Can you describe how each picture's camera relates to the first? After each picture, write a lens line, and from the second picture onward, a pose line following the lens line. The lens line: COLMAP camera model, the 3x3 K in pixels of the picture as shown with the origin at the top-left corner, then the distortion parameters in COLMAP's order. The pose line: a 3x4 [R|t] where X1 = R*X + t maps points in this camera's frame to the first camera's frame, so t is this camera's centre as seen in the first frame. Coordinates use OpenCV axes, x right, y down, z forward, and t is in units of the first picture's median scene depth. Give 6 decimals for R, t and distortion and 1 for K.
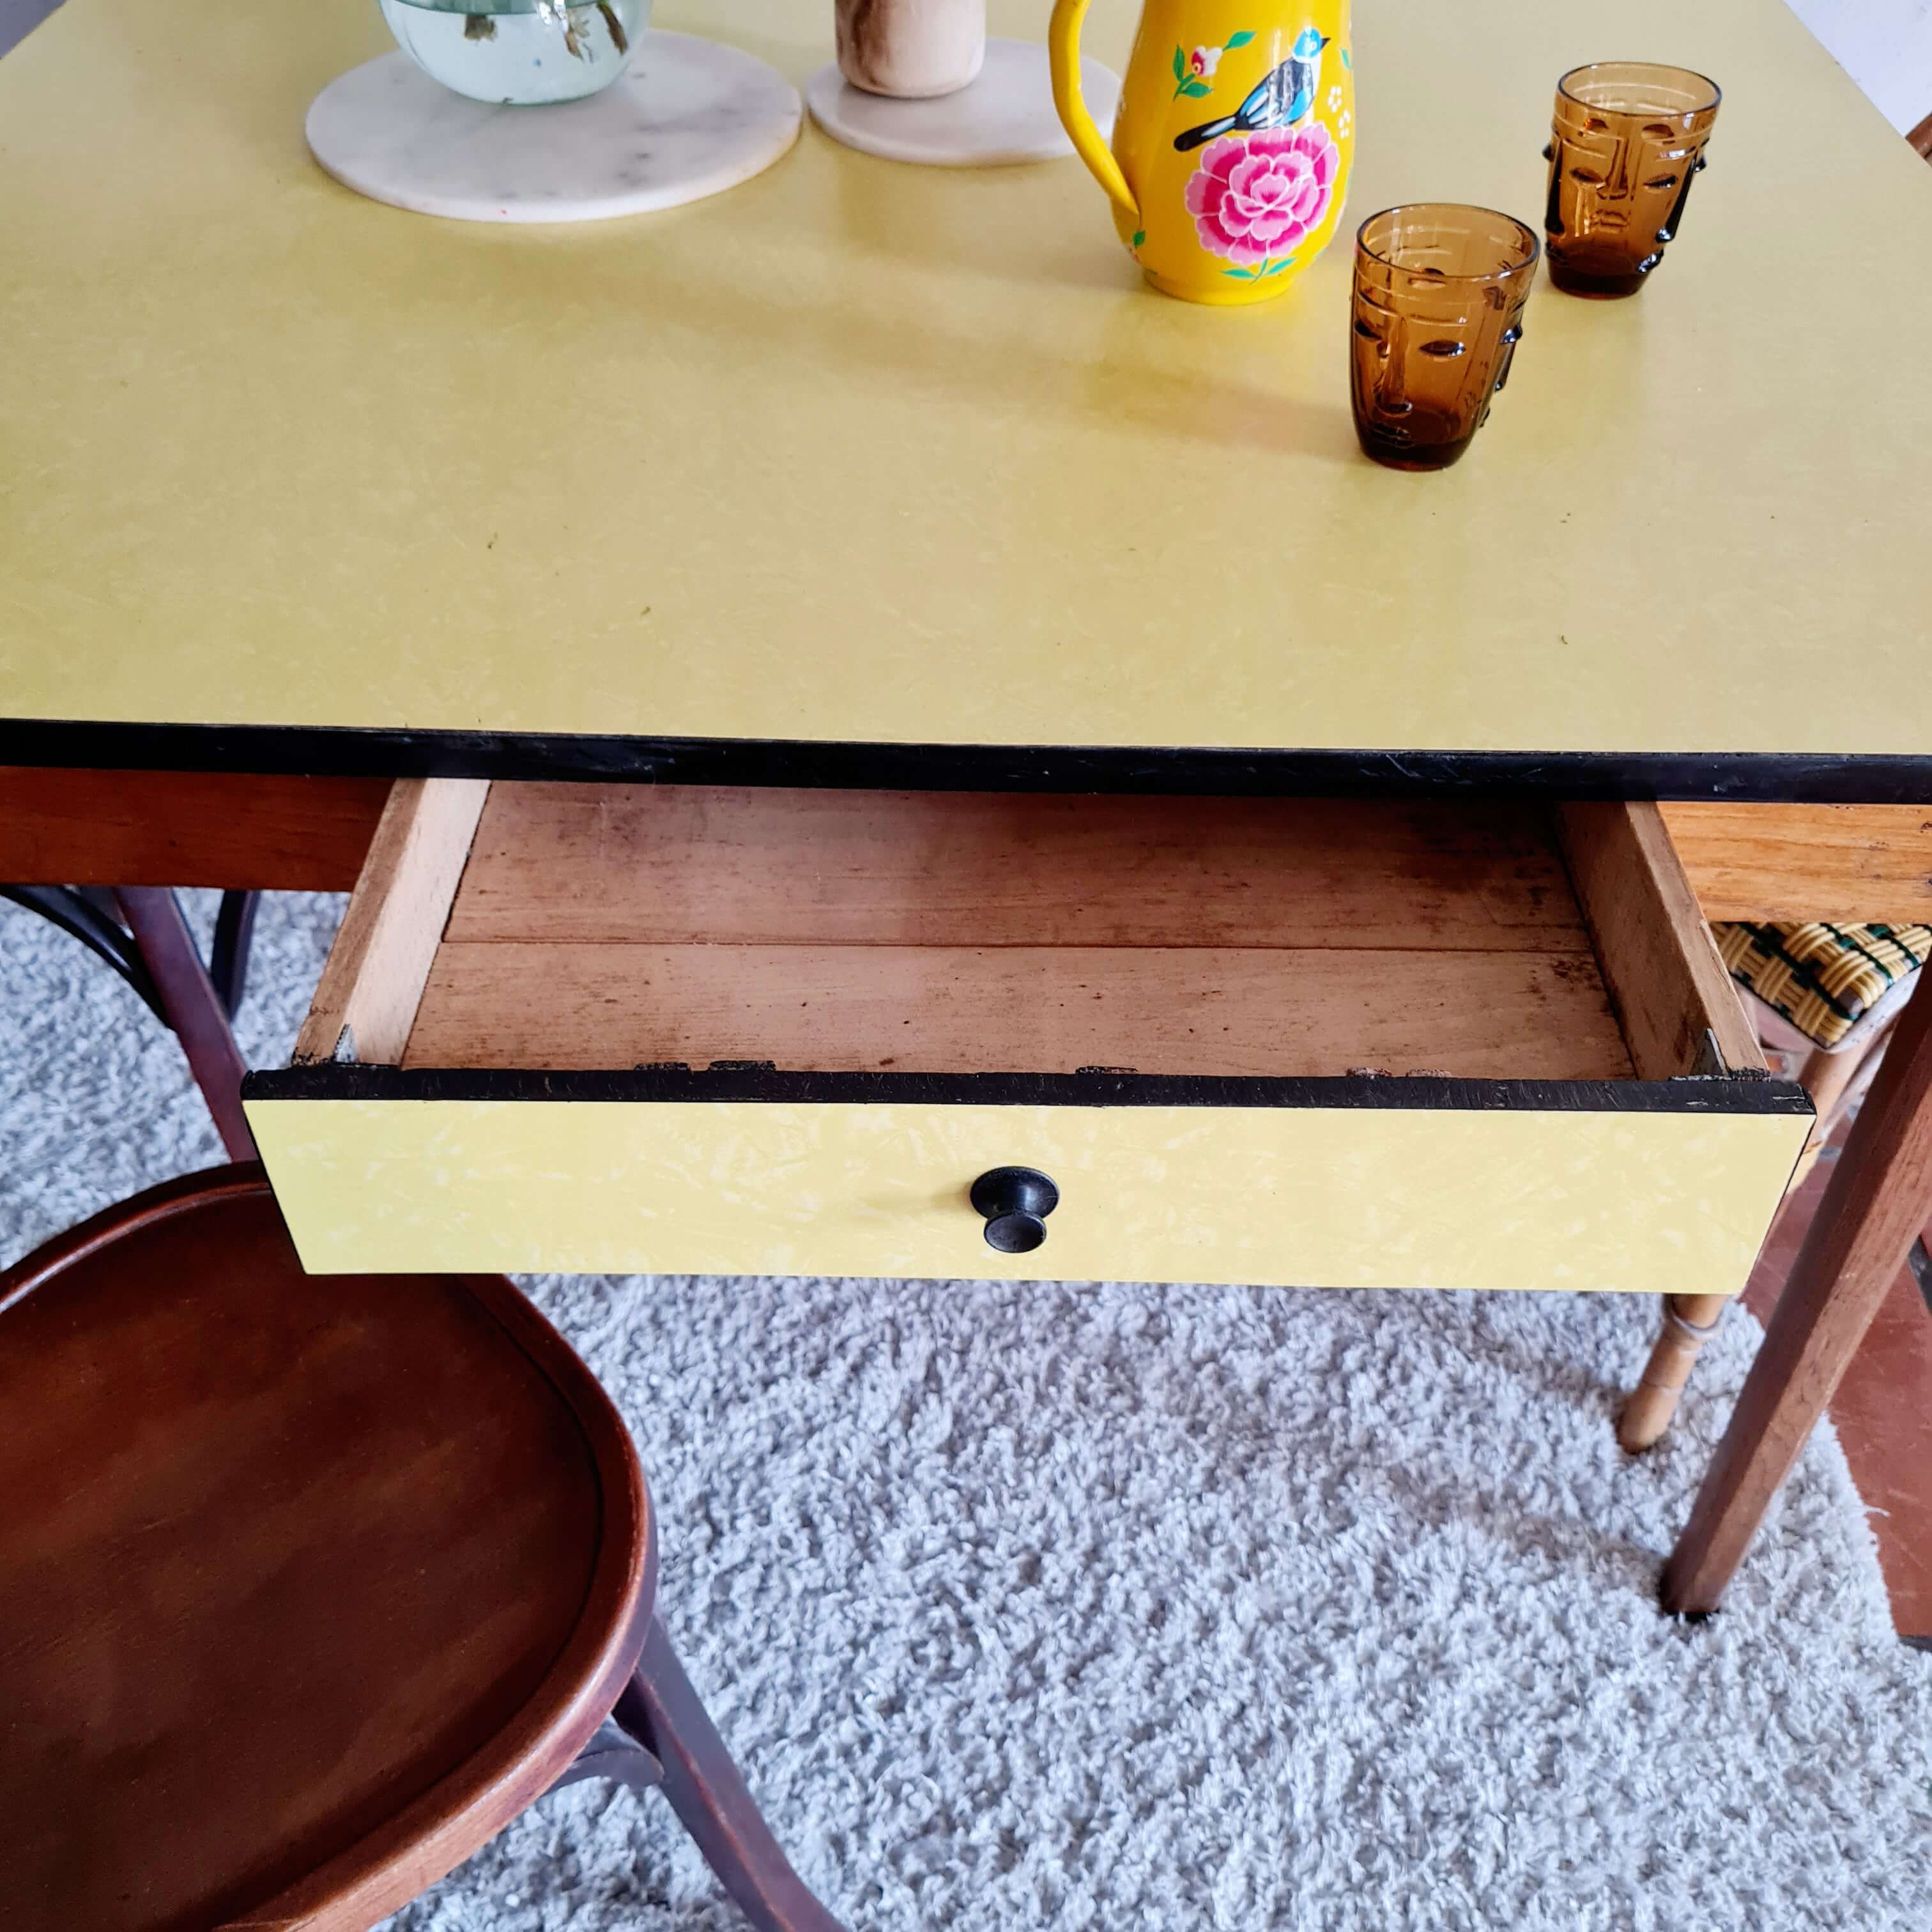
lens RADIAL K [[1974.2, 0, 940.4], [0, 1974.2, 938.2], [0, 0, 1]] dist [0.056759, -0.030946]
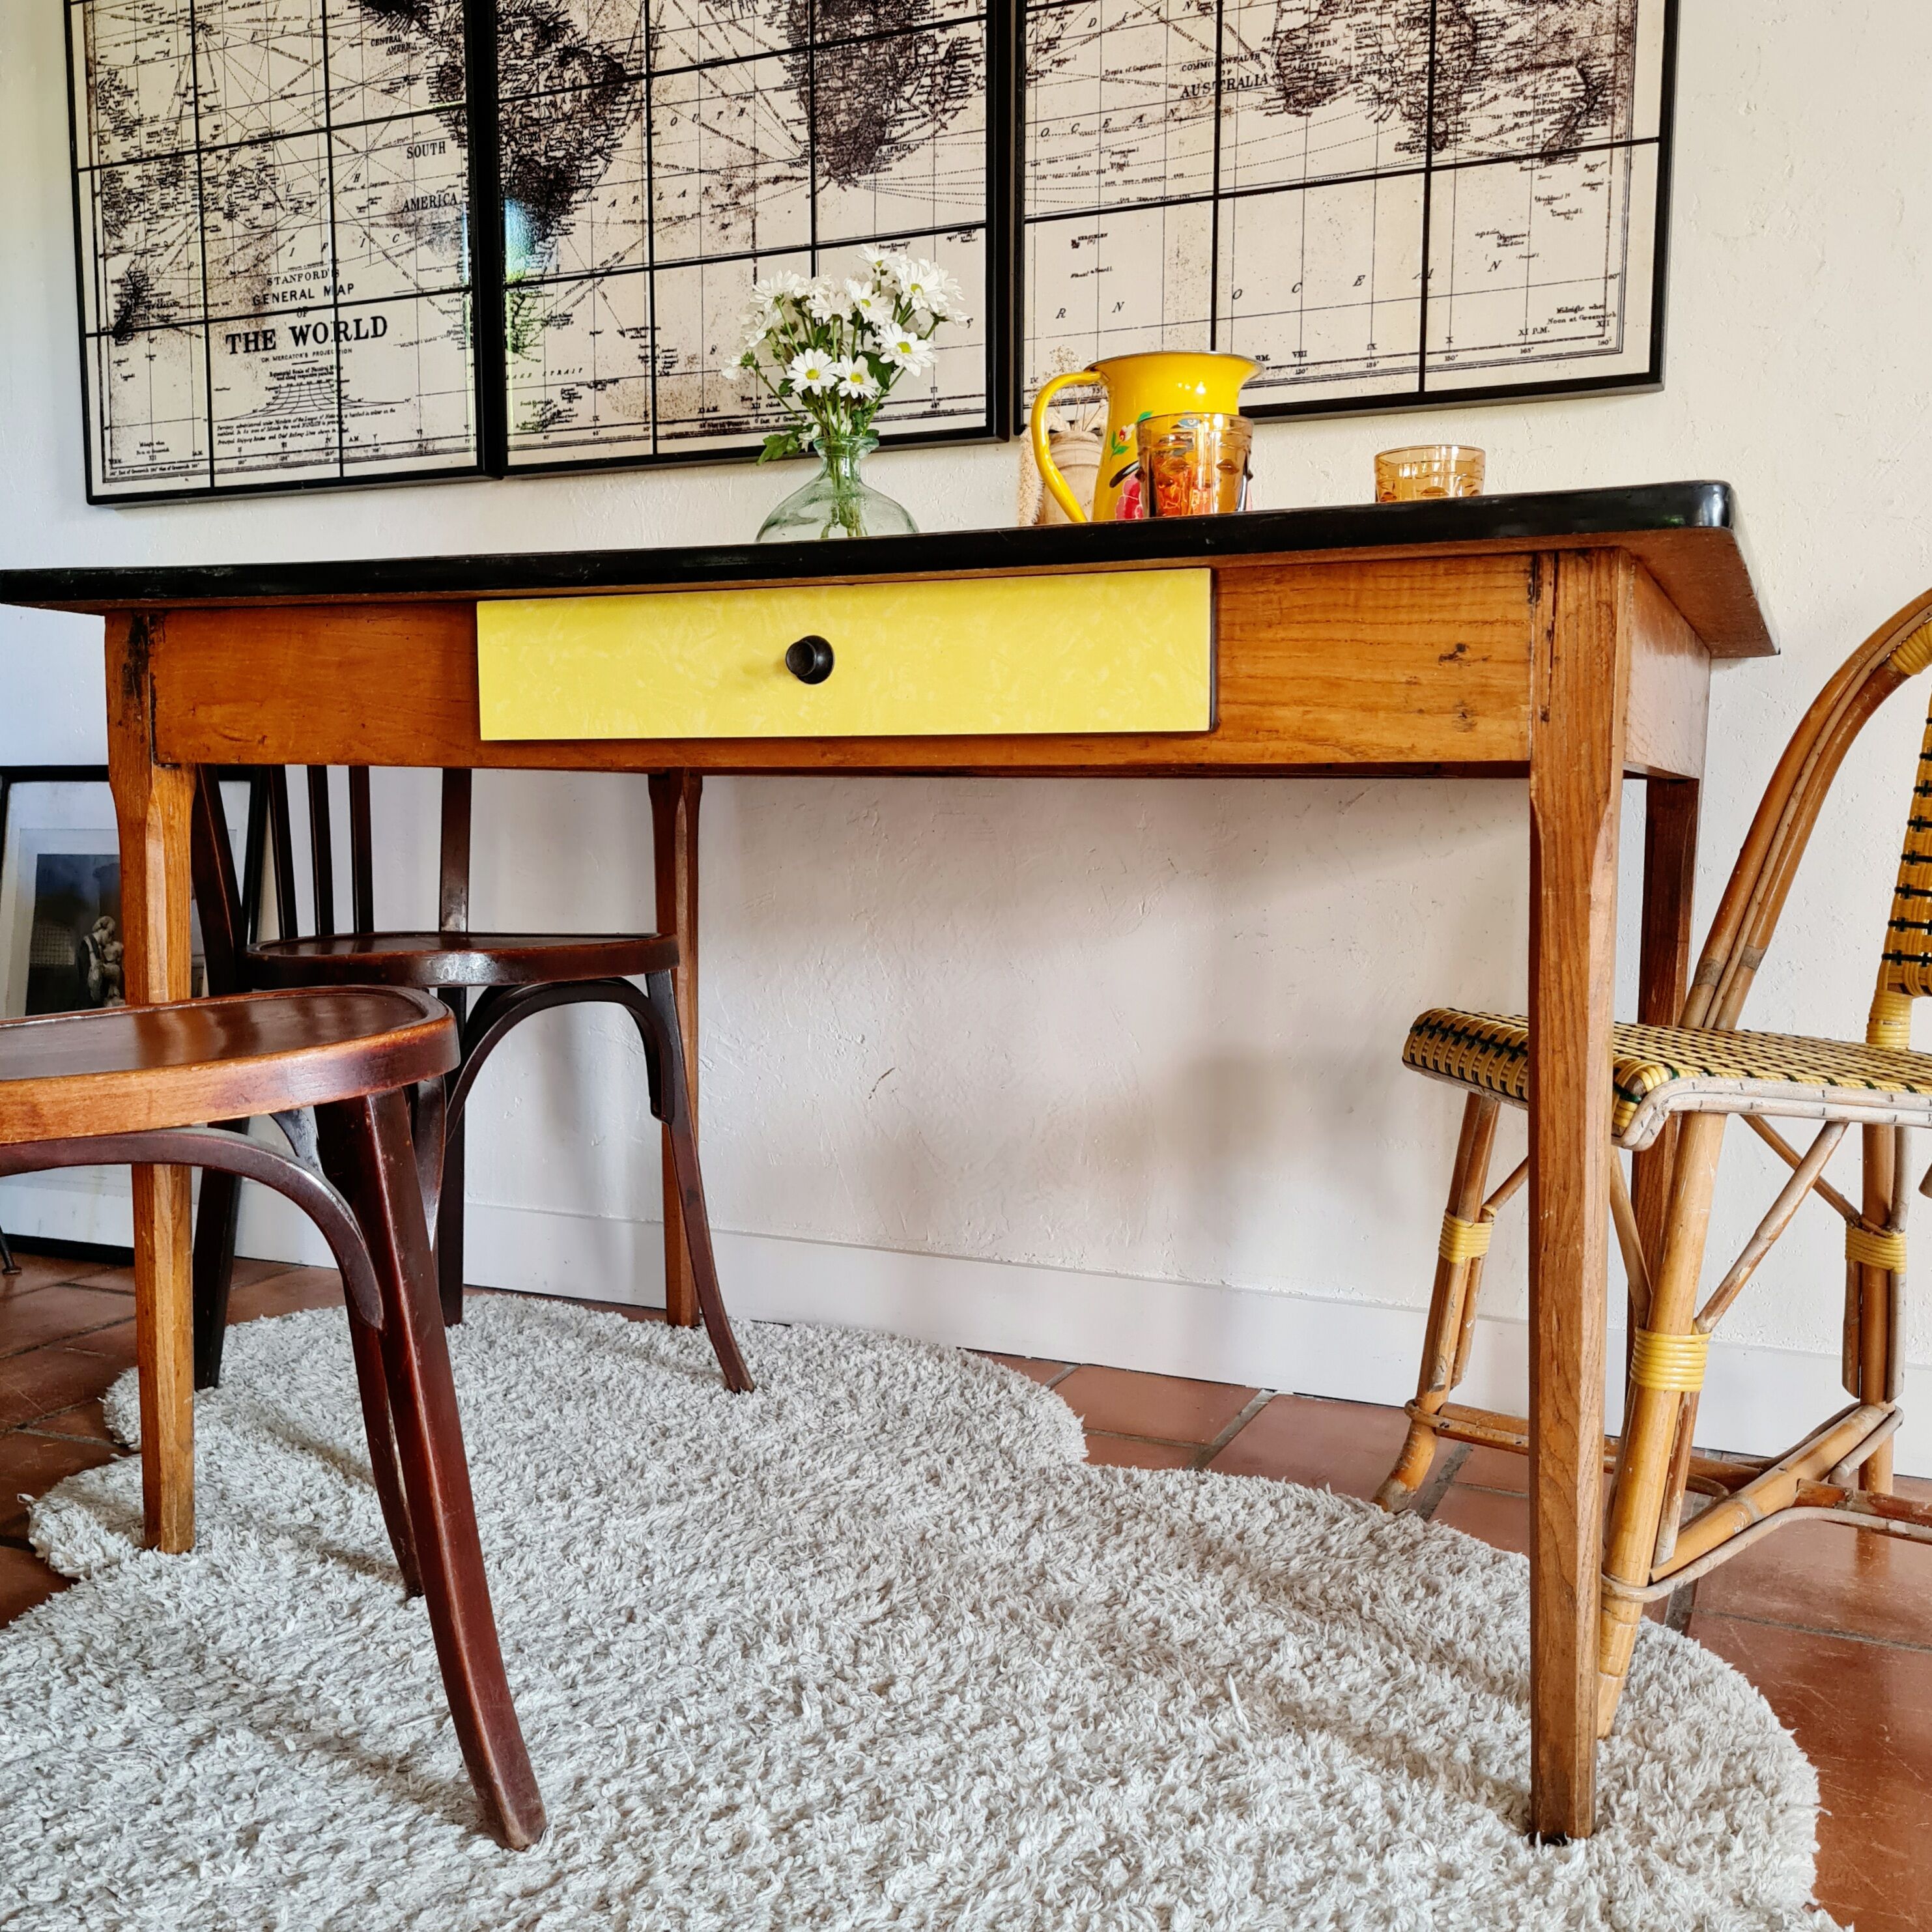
lens RADIAL K [[1984.7, 0, 953.4], [0, 1984.7, 955.0], [0, 0, 1]] dist [0.064662, -0.044647]
pose [[0.927126, 0.032520, -0.373335, 0.483925], [-0.255256, 0.784192, -0.565586, 0.645818], [0.274374, 0.619665, 0.735346, 0.045541]]
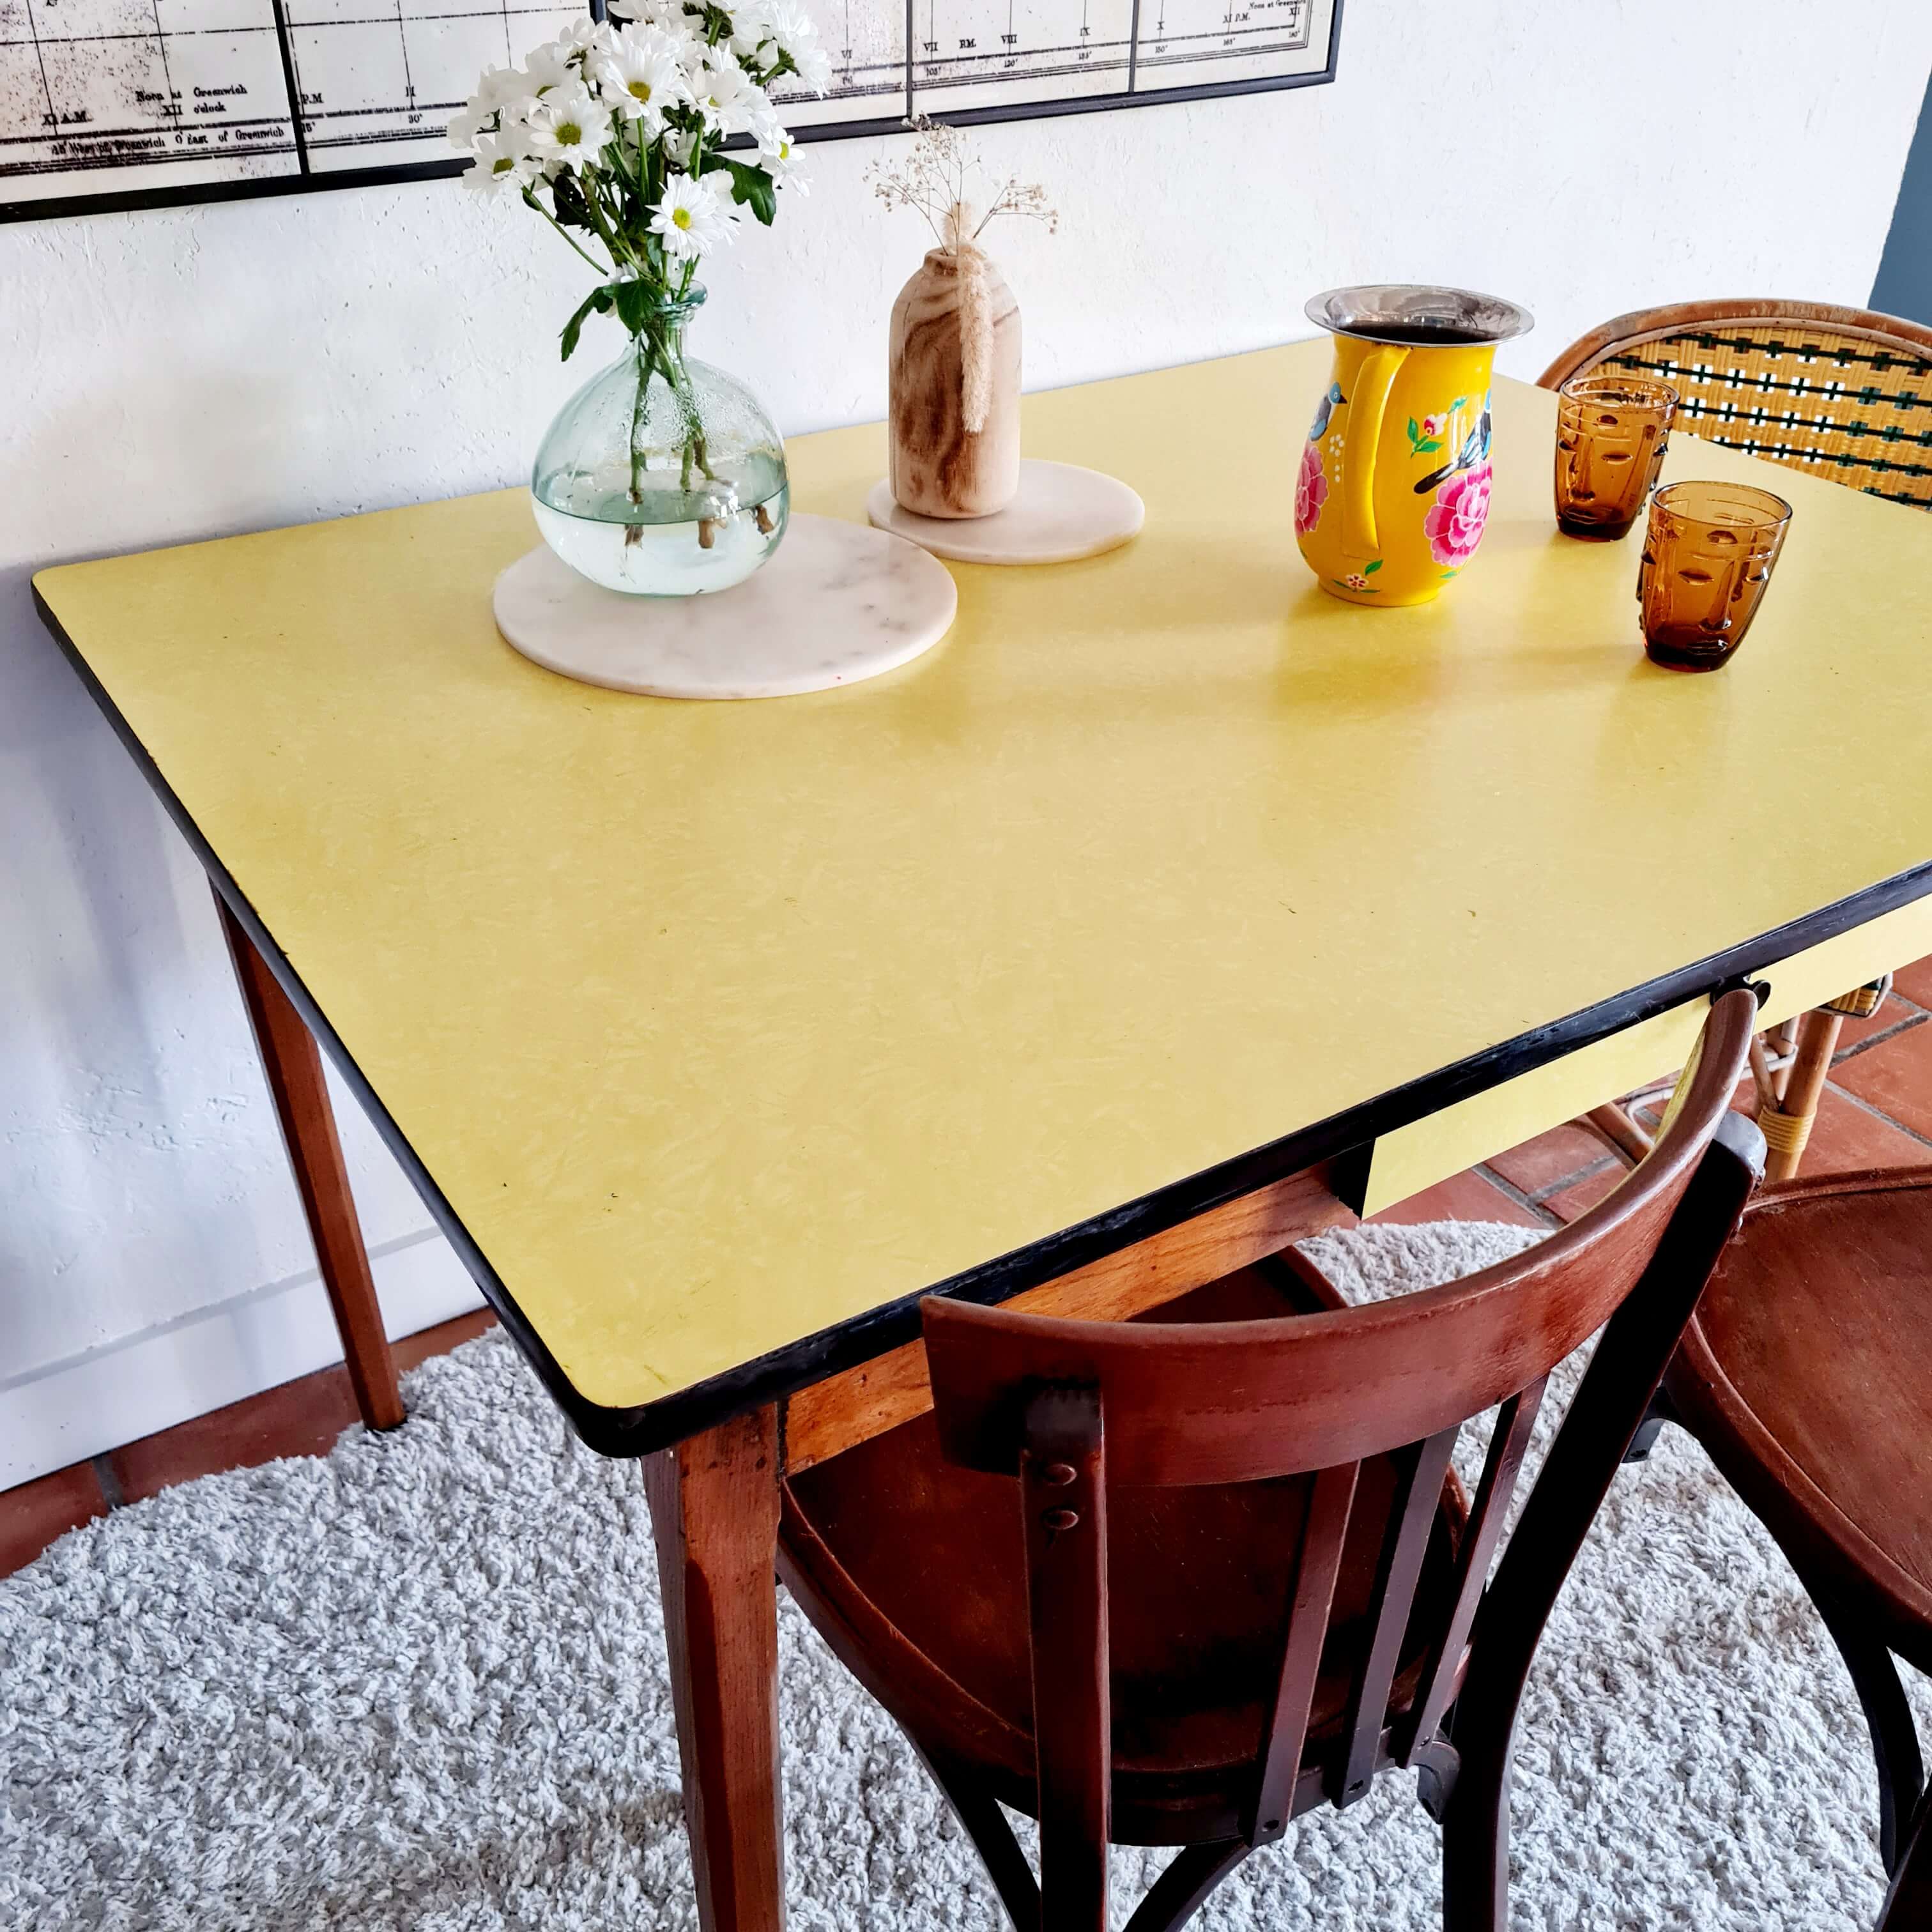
lens RADIAL K [[1956.7, 0, 957.3], [0, 1956.7, 971.8], [0, 0, 1]] dist [0.033085, 0.006587]
pose [[0.818494, -0.307342, 0.485395, -0.669697], [0.377431, 0.924633, -0.050983, -0.131085], [-0.433143, 0.224933, 0.872807, 0.084364]]
